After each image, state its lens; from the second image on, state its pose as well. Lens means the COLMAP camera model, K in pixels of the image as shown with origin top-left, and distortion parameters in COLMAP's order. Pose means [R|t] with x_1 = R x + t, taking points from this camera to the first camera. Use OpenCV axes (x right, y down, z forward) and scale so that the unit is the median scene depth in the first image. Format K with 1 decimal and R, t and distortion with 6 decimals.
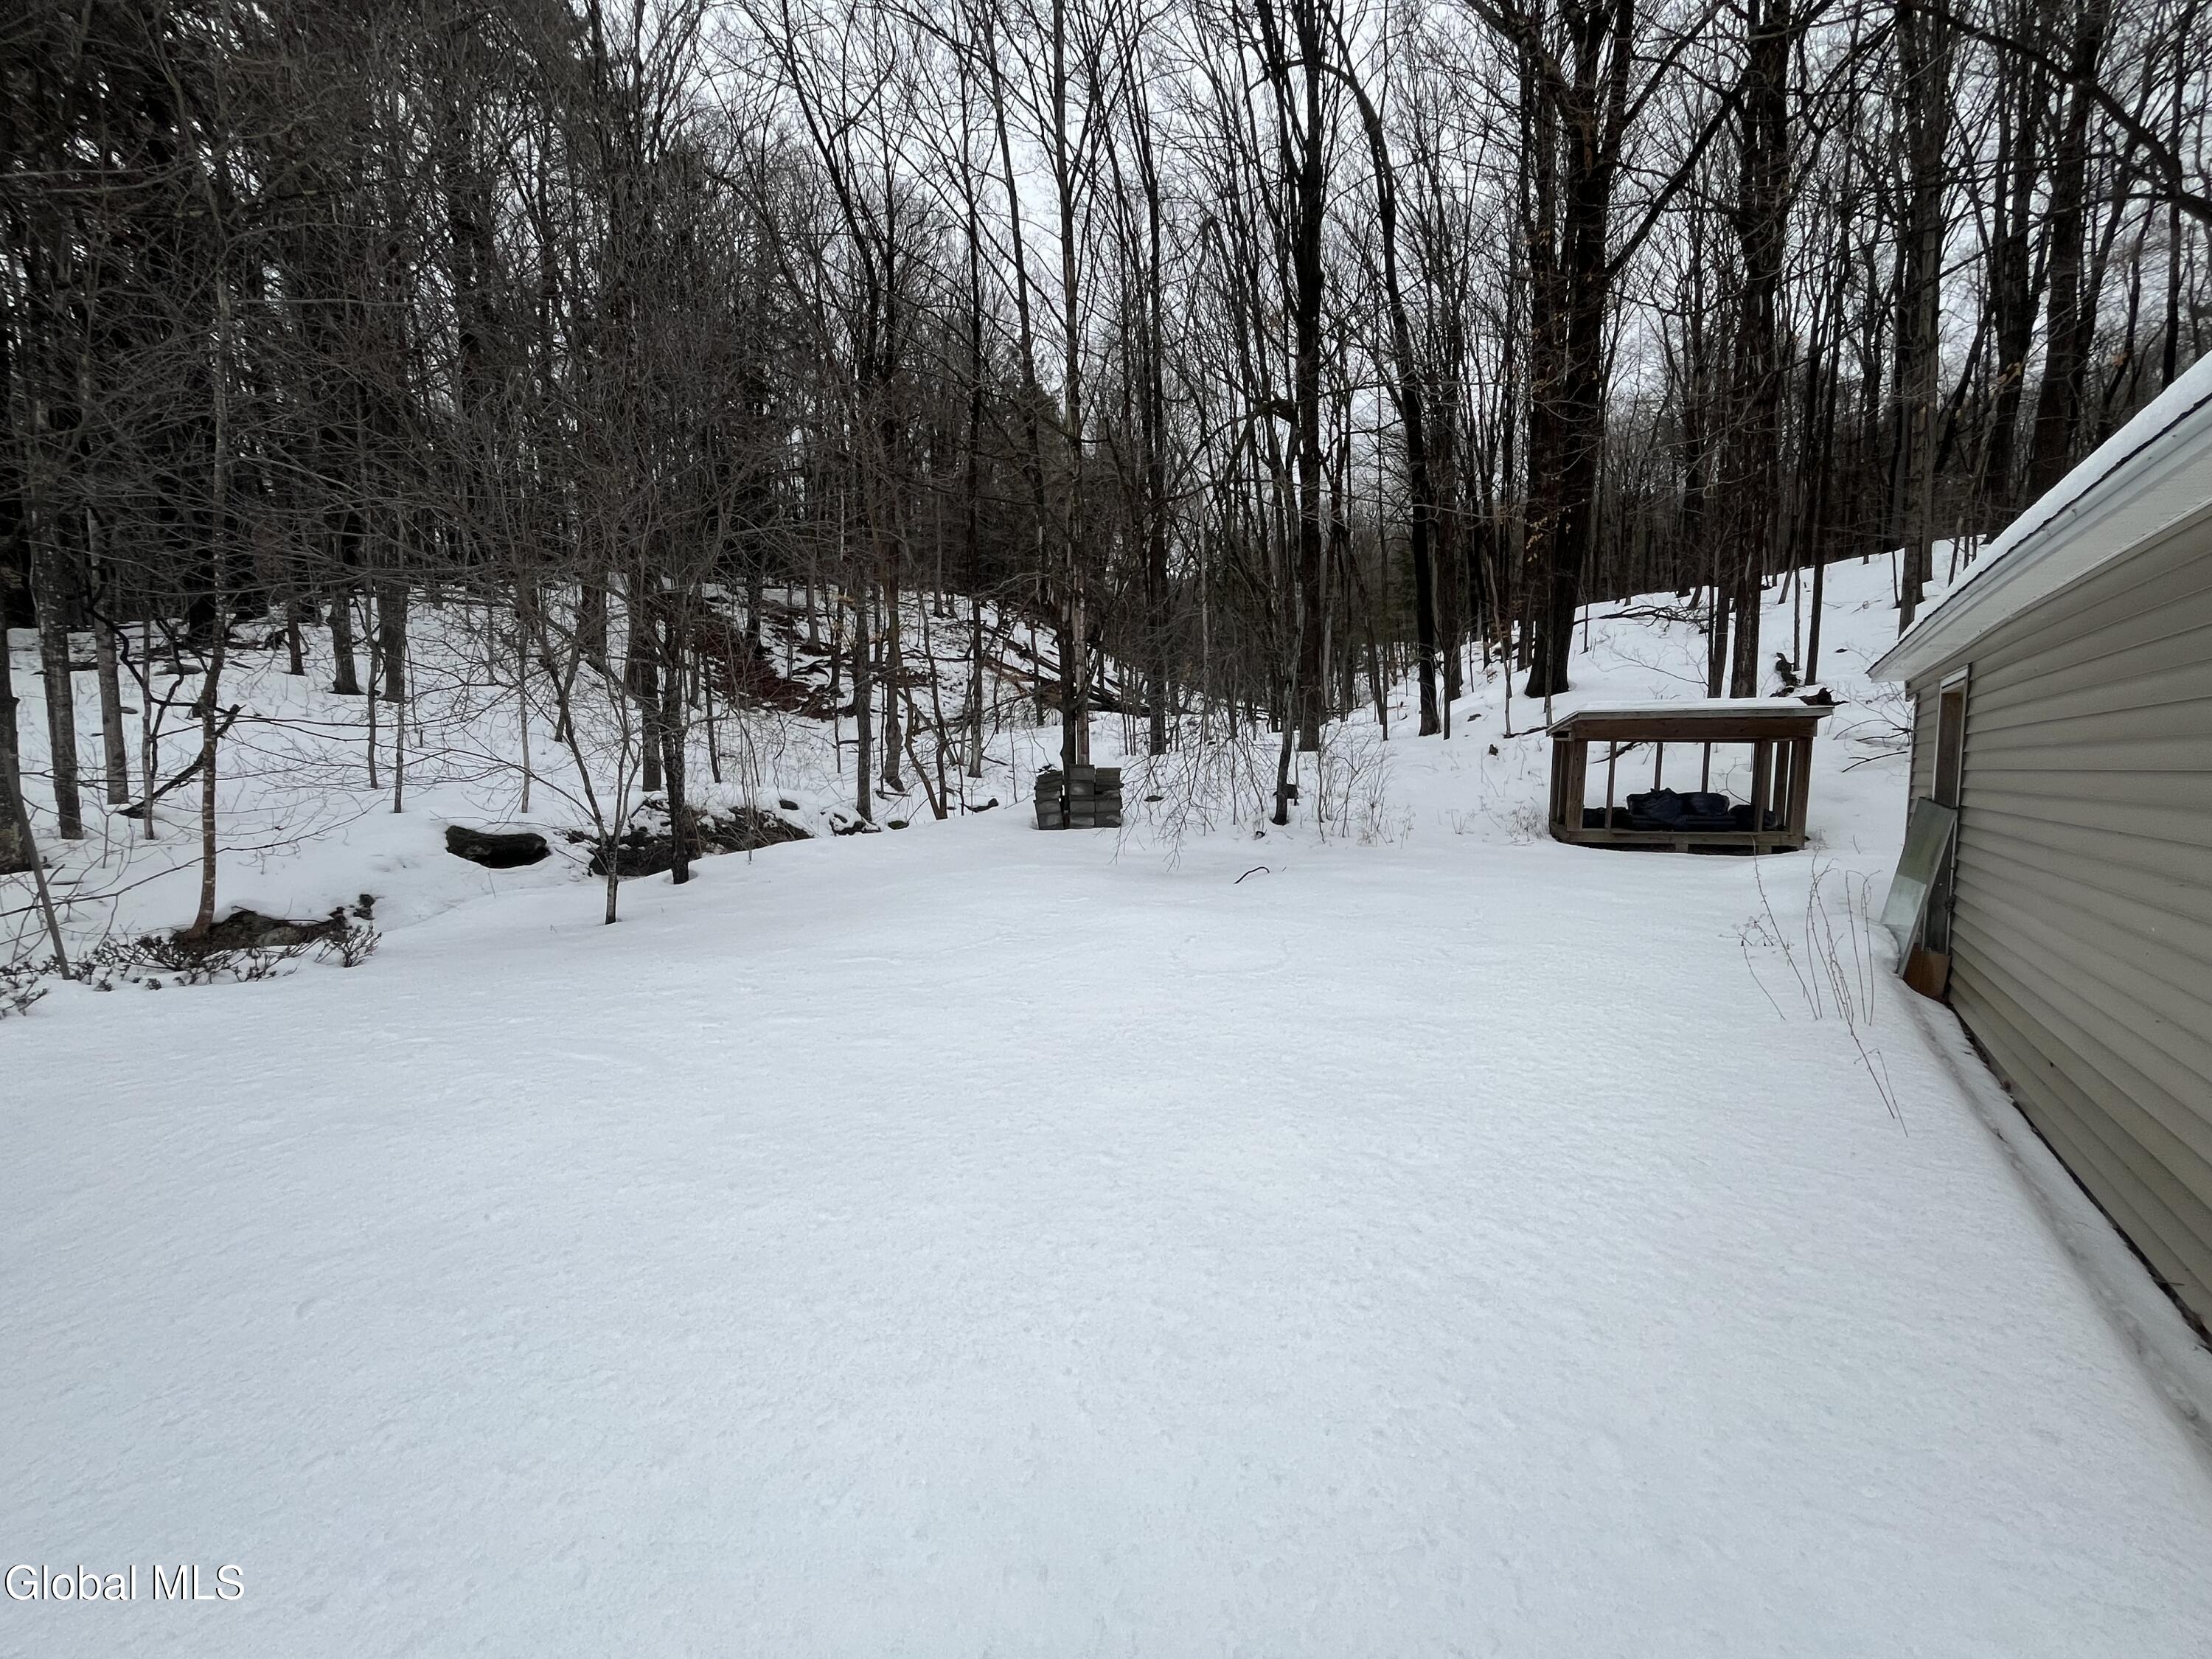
lens RADIAL K [[897.9, 0, 1102.5], [0, 897.9, 825.1], [0, 0, 1]] dist [-0.002535, 0.000120]
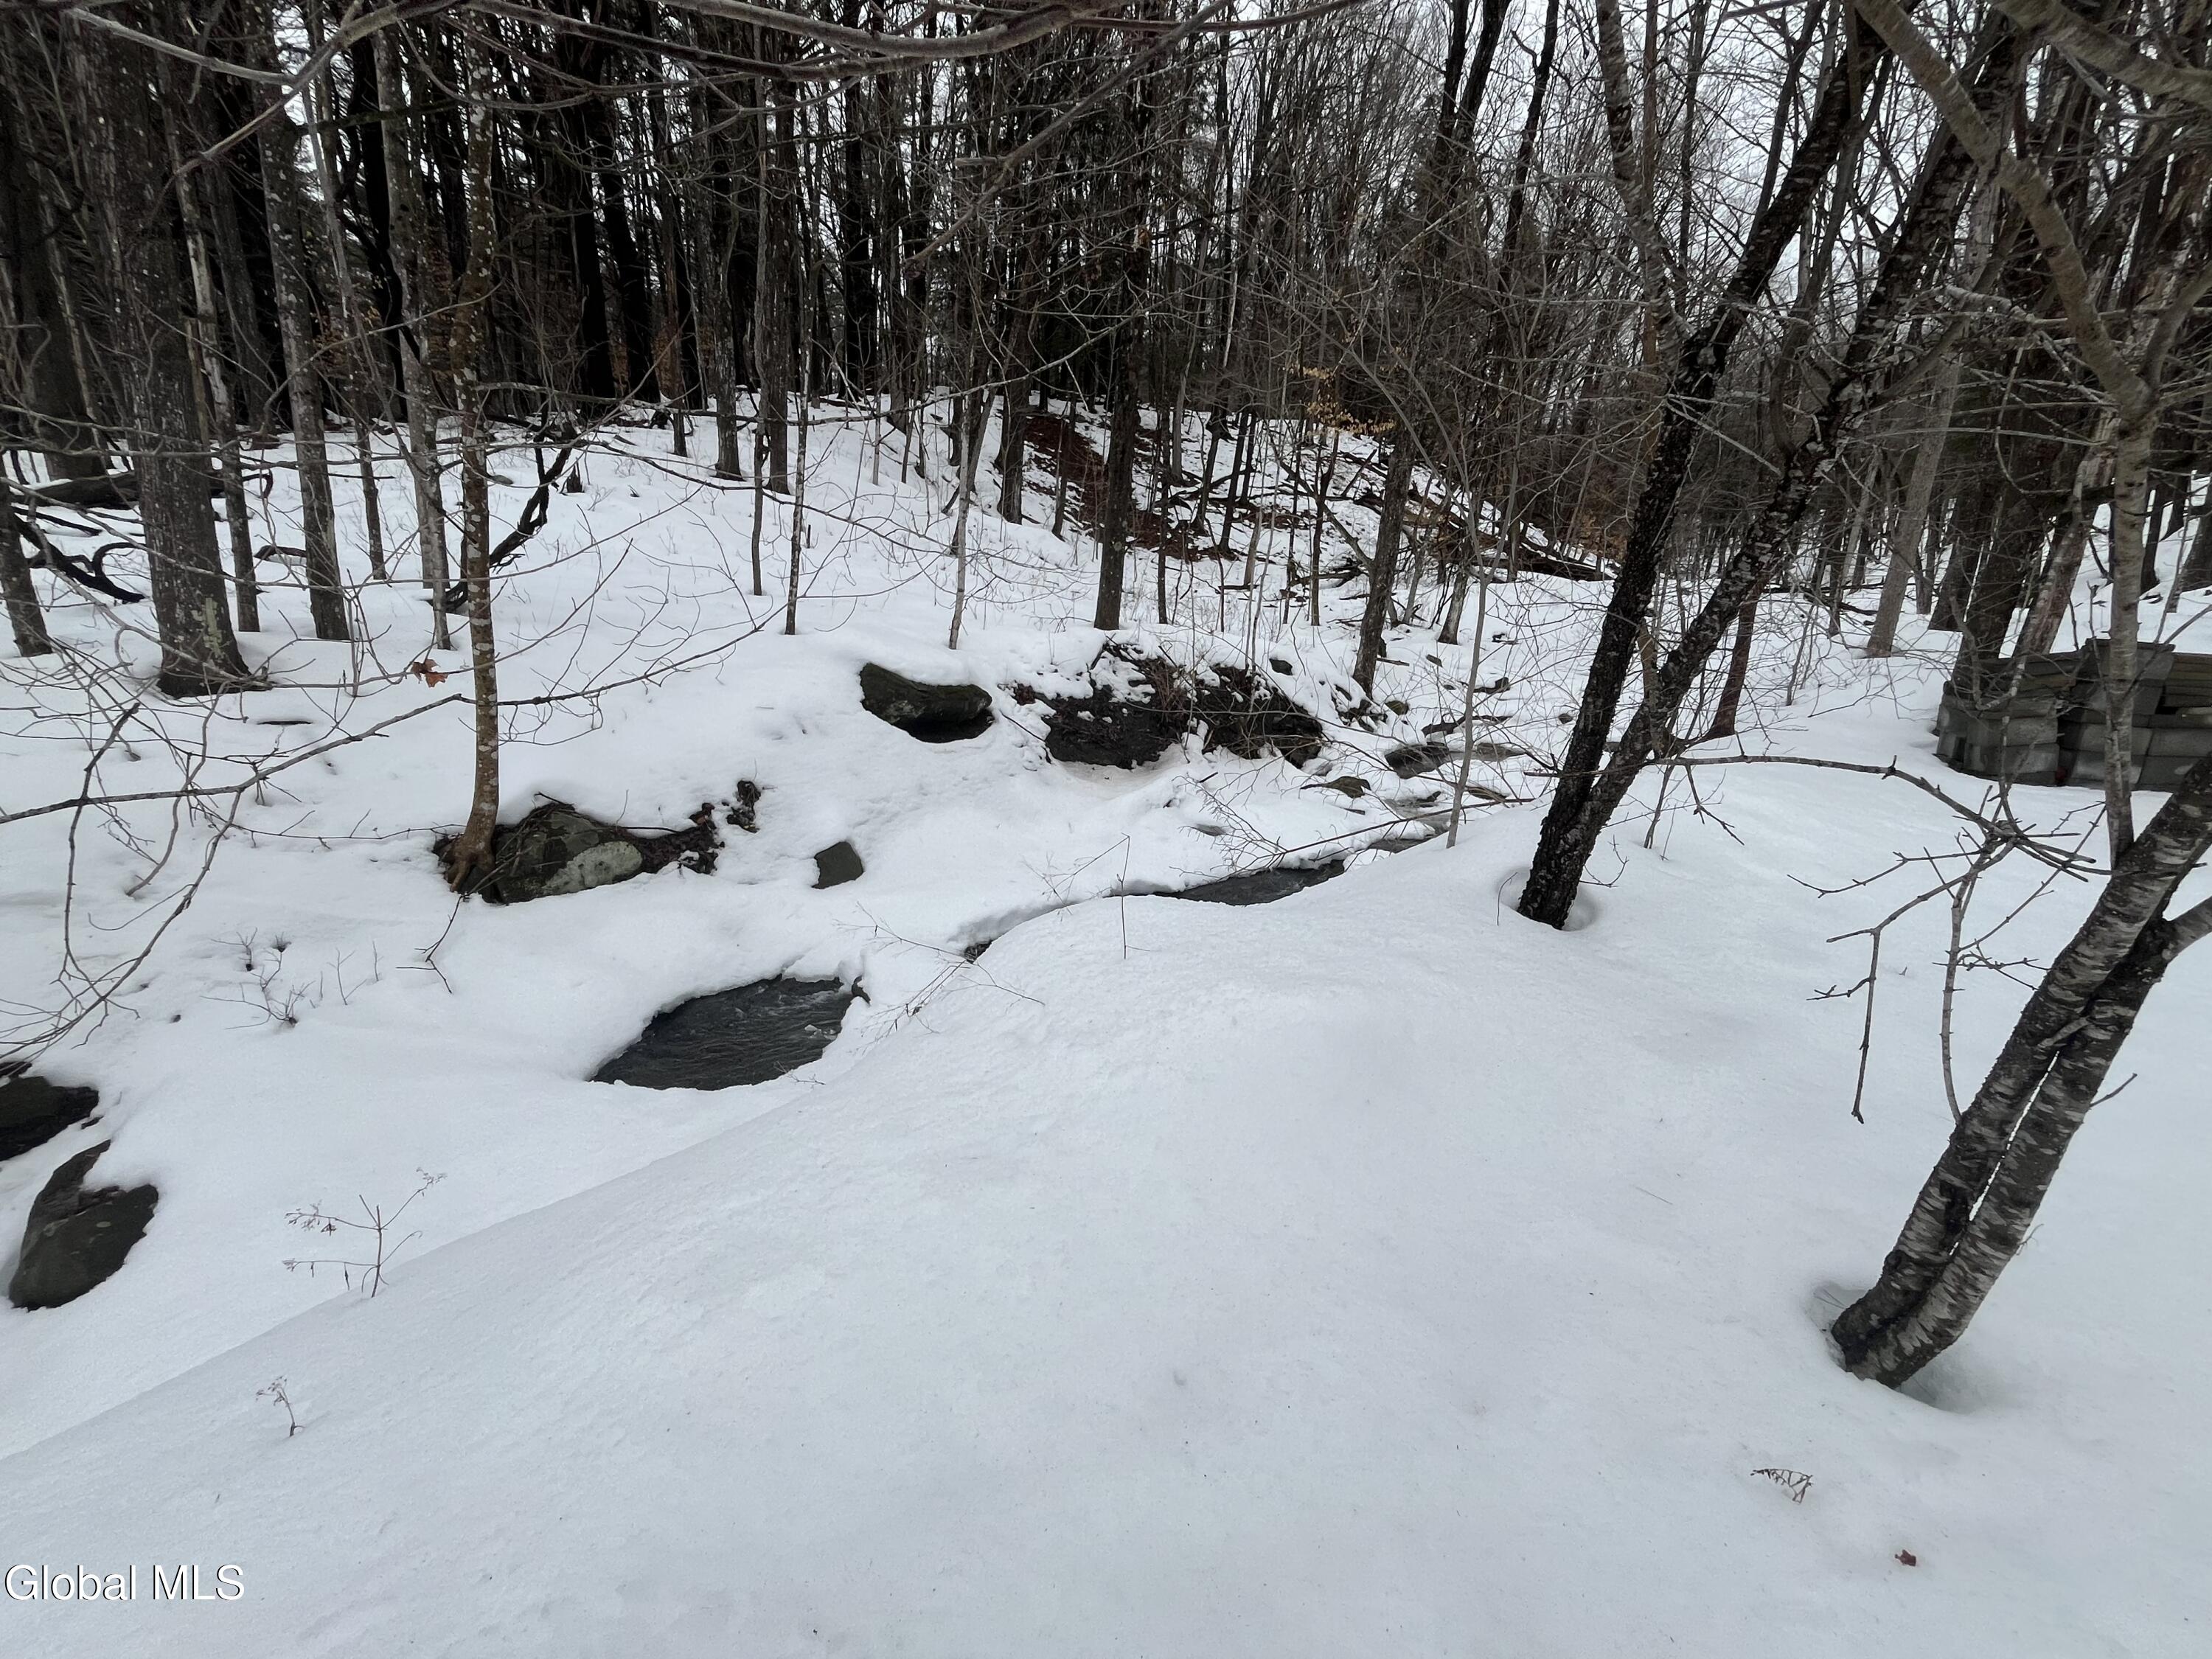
lens RADIAL K [[897.9, 0, 1111.8], [0, 897.9, 832.2], [0, 0, 1]] dist [-0.002535, 0.000120]
pose [[0.950163, 0.138152, -0.279470, -0.309245], [-0.092368, 0.980952, 0.170883, -0.004973], [0.297755, -0.136552, 0.944826, 0.371841]]
